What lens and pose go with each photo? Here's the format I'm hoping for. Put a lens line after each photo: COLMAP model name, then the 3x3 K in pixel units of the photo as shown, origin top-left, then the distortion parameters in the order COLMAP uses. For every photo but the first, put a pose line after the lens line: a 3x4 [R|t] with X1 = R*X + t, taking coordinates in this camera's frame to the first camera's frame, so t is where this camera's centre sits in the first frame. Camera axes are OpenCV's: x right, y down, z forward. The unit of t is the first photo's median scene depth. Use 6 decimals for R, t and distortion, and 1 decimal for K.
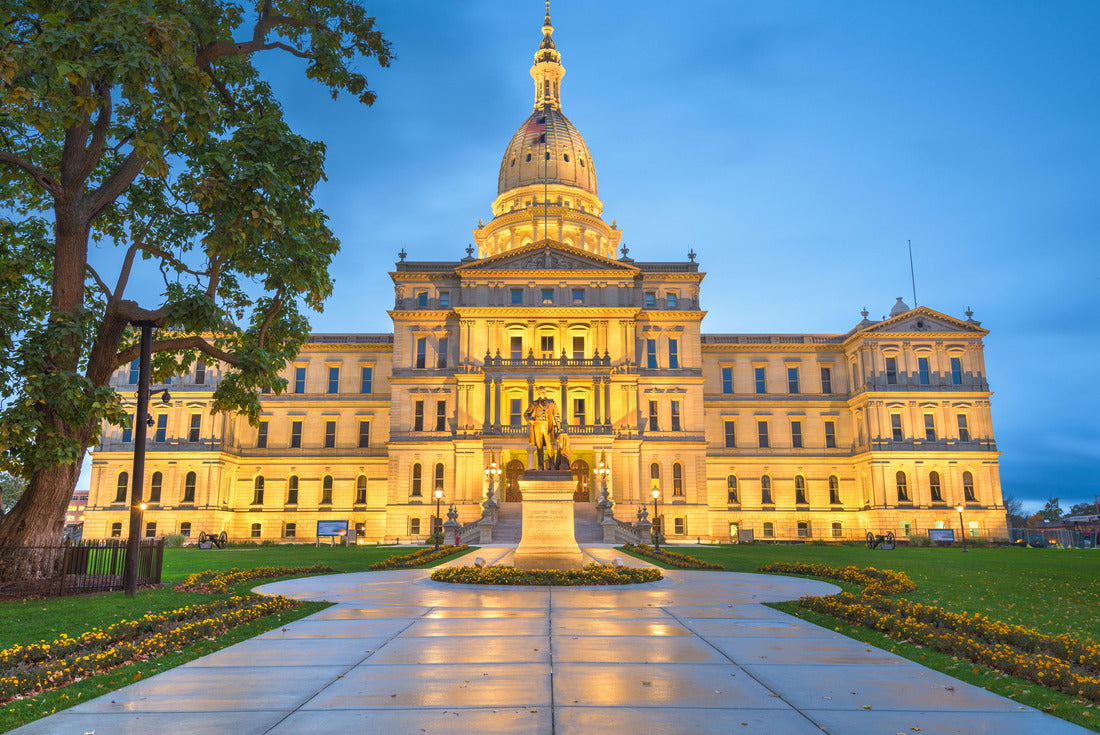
lens RADIAL K [[824.3, 0, 556.6], [0, 824.3, 365.1], [0, 0, 1]] dist [0.059656, 0.000268]
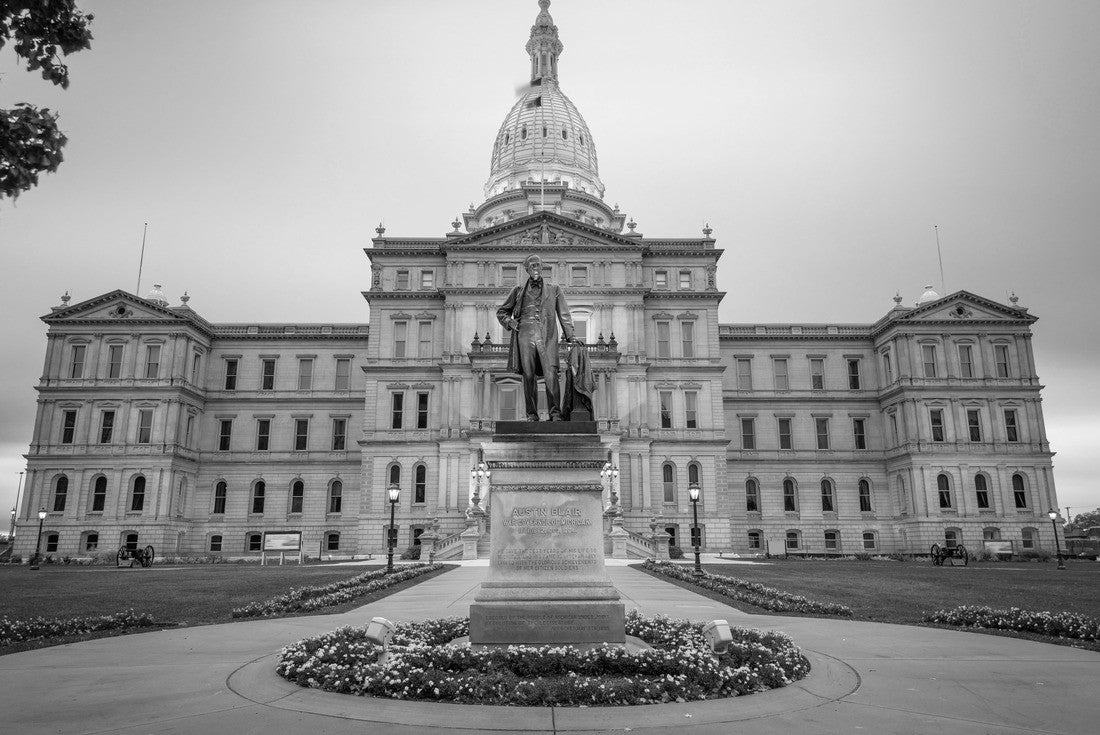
lens RADIAL K [[793.6, 0, 557.3], [0, 793.6, 367.4], [0, 0, 1]] dist [0.049145, -0.002221]
pose [[0.999985, -0.001480, 0.005199, -0.001859], [0.001571, 0.999846, -0.017490, 0.029270], [-0.005172, 0.017498, 0.999834, 0.153591]]
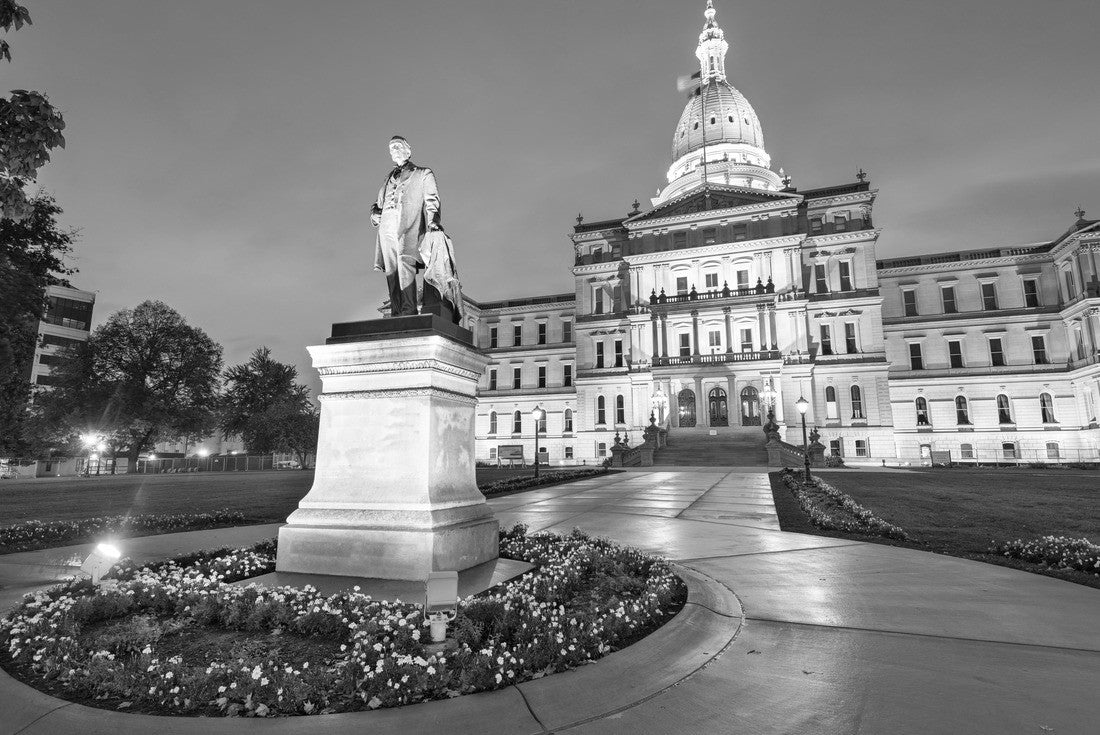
lens RADIAL K [[577.7, 0, 547.2], [0, 577.7, 364.1], [0, 0, 1]] dist [0.020764, -0.013634]
pose [[0.934063, -0.059131, -0.352179, 0.046510], [0.075315, 0.996633, 0.032420, 0.041407], [0.349076, -0.056806, 0.935371, 0.215167]]
